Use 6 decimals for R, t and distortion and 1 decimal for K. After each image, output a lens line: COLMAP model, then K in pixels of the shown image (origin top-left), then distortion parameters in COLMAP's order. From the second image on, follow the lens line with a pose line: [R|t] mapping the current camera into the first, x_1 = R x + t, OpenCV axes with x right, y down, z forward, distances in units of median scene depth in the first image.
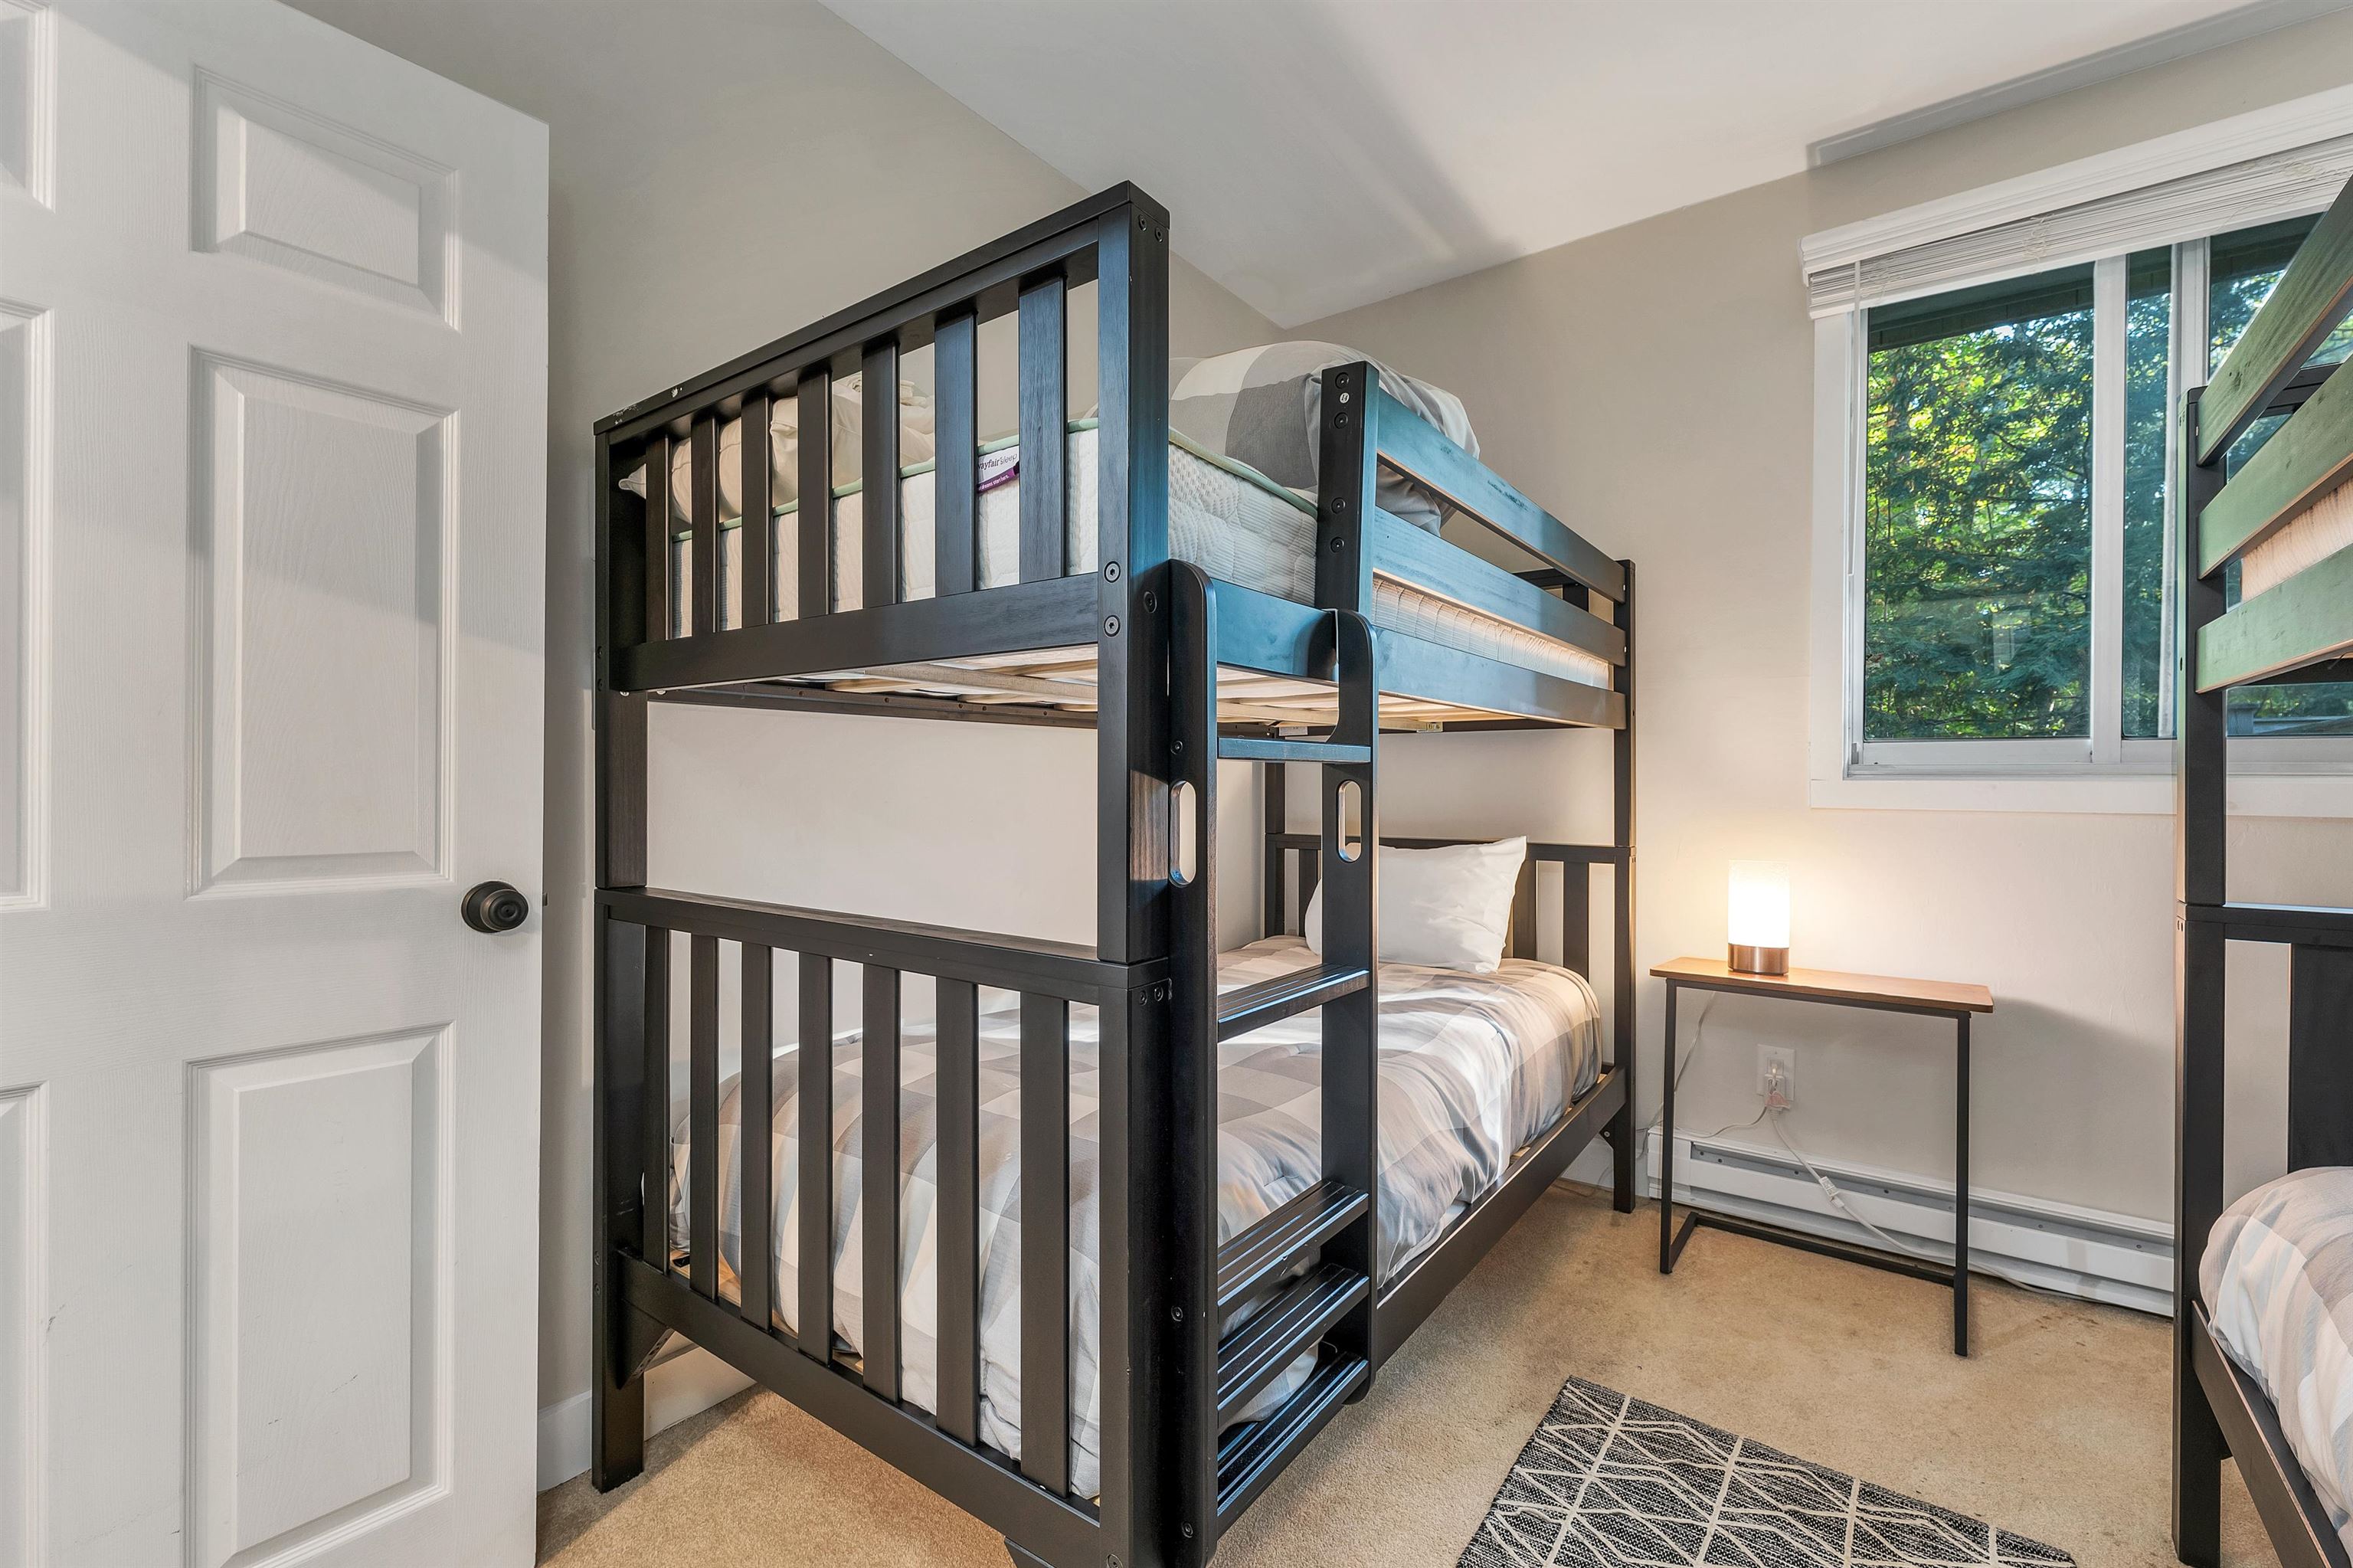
lens RADIAL K [[1011.7, 0, 1185.4], [0, 1011.7, 783.2], [0, 0, 1]] dist [-0.000485, 0.000101]
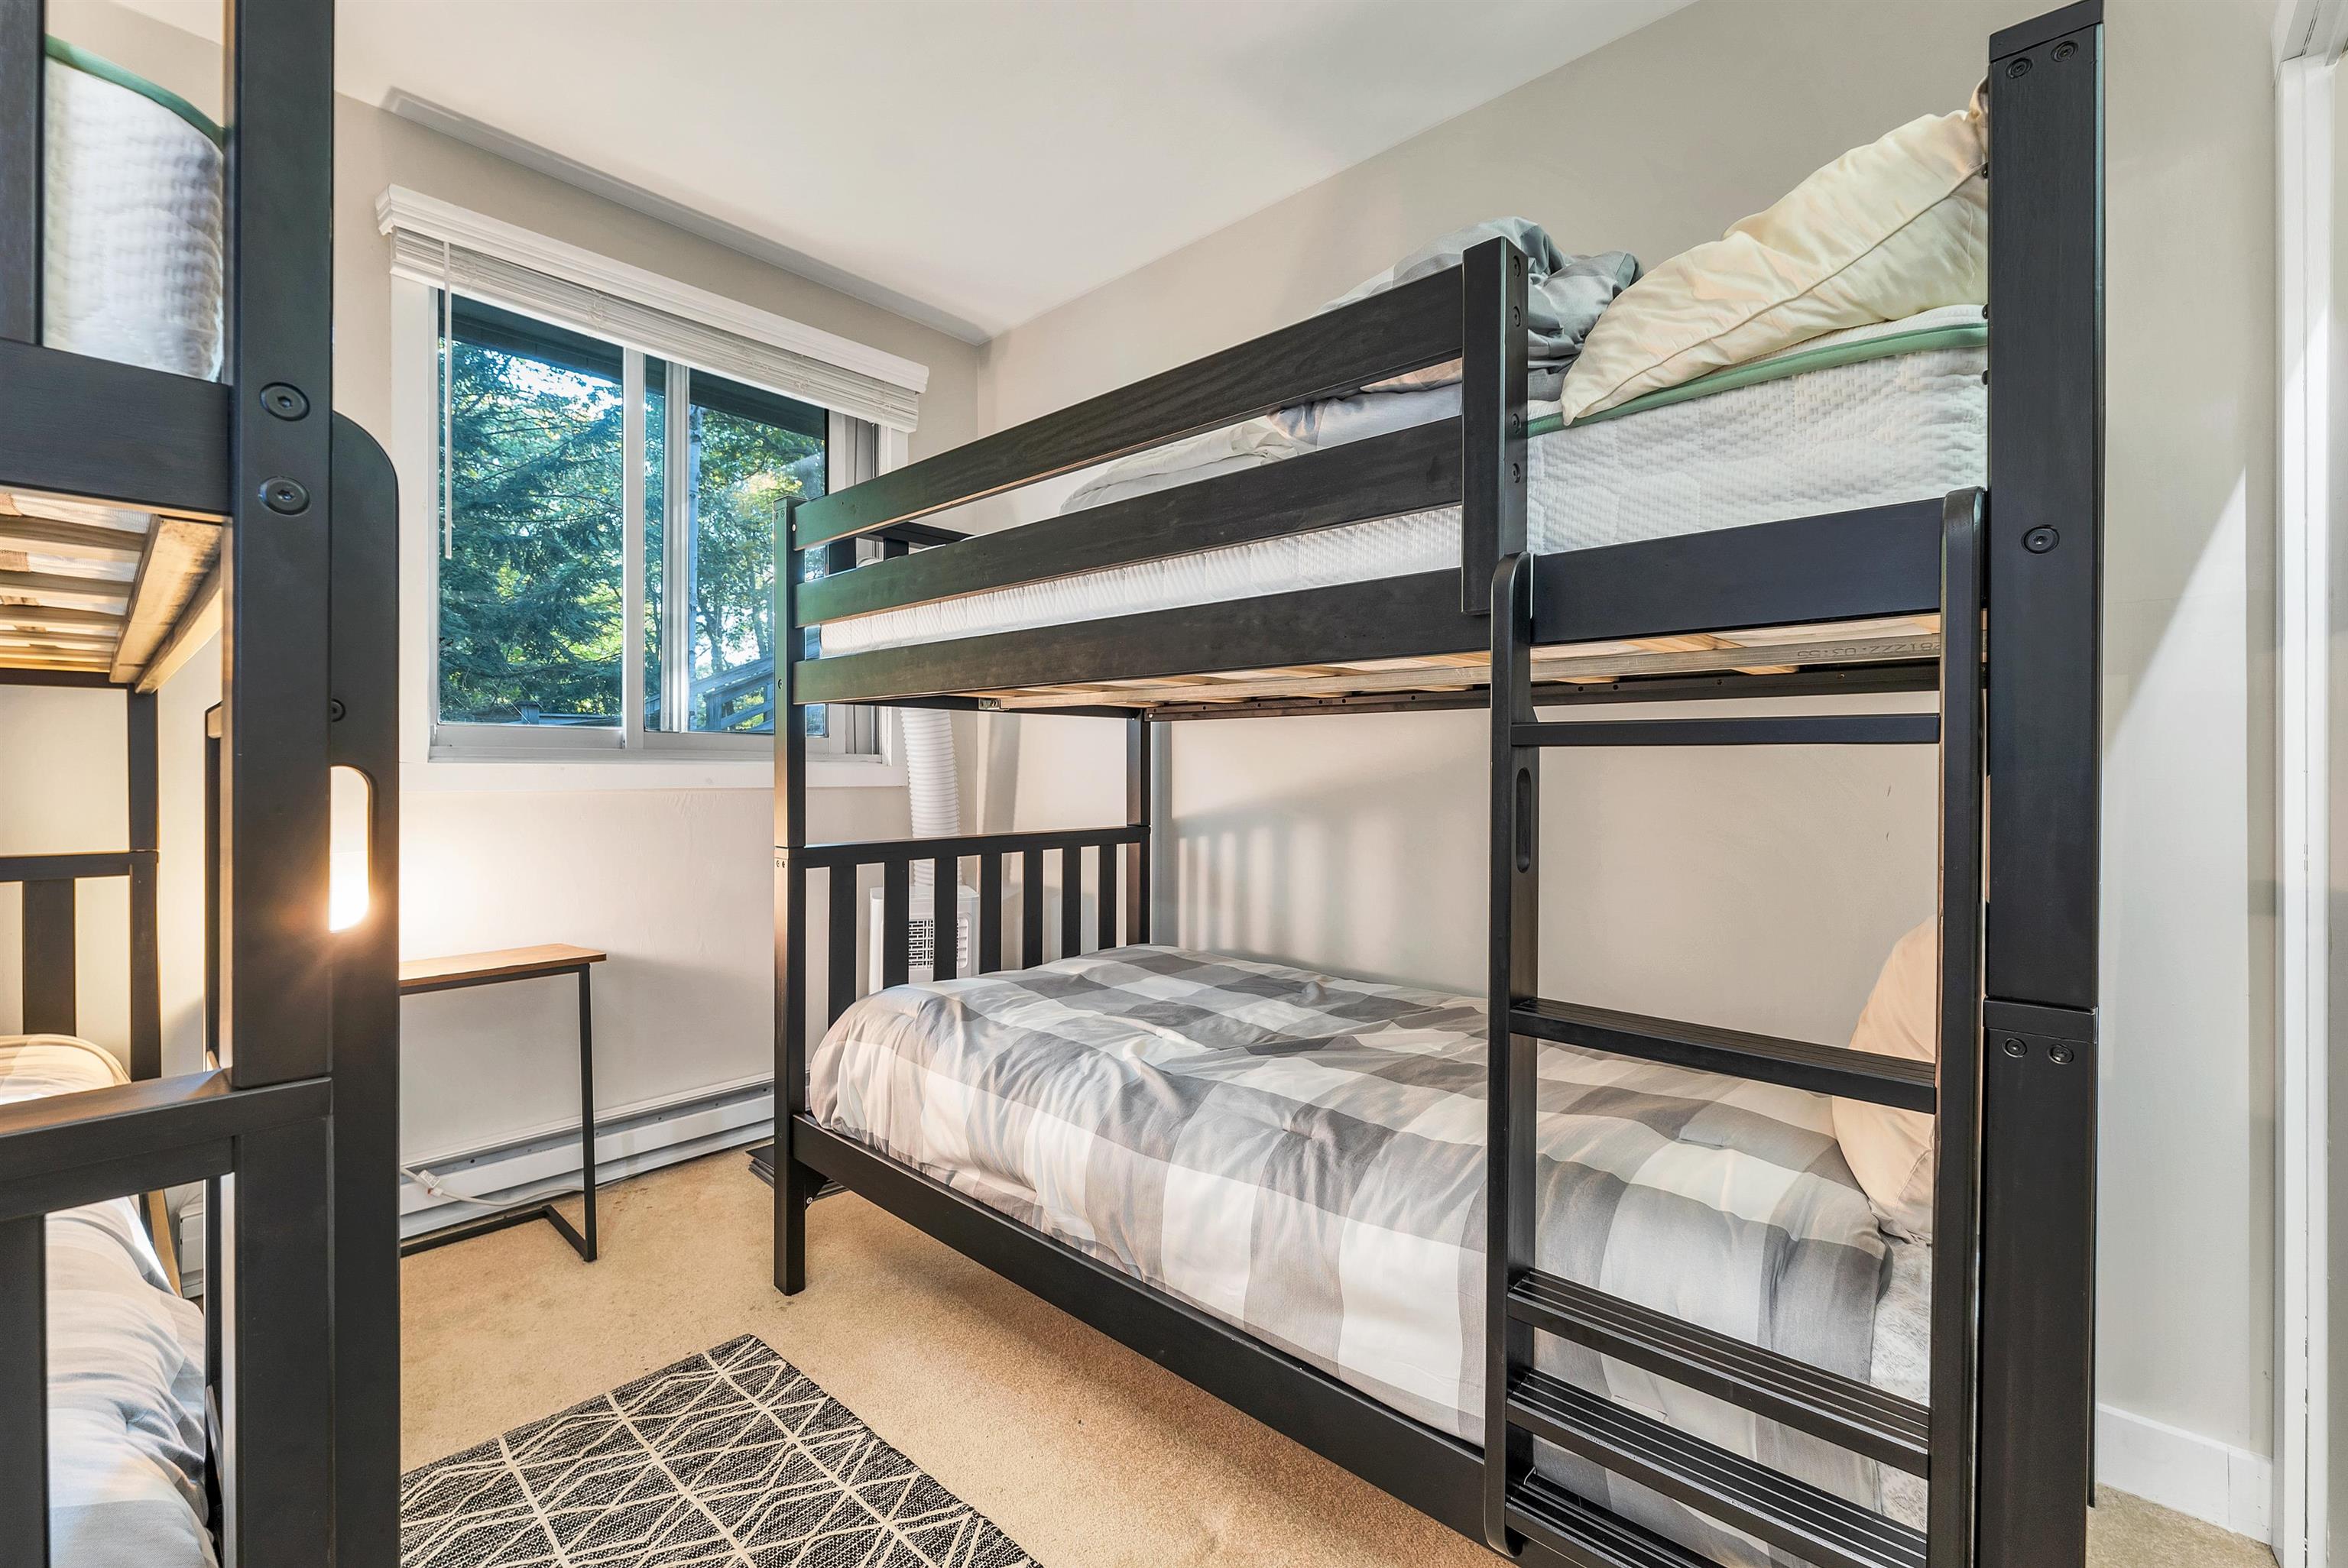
lens RADIAL K [[991.8, 0, 1183.3], [0, 991.8, 773.3], [0, 0, 1]] dist [0.000749, 0.000138]
pose [[0.096428, -0.009716, 0.995293, -0.347209], [0.000674, 0.999953, 0.009696, -0.002107], [-0.995340, -0.000265, 0.096430, 0.261081]]
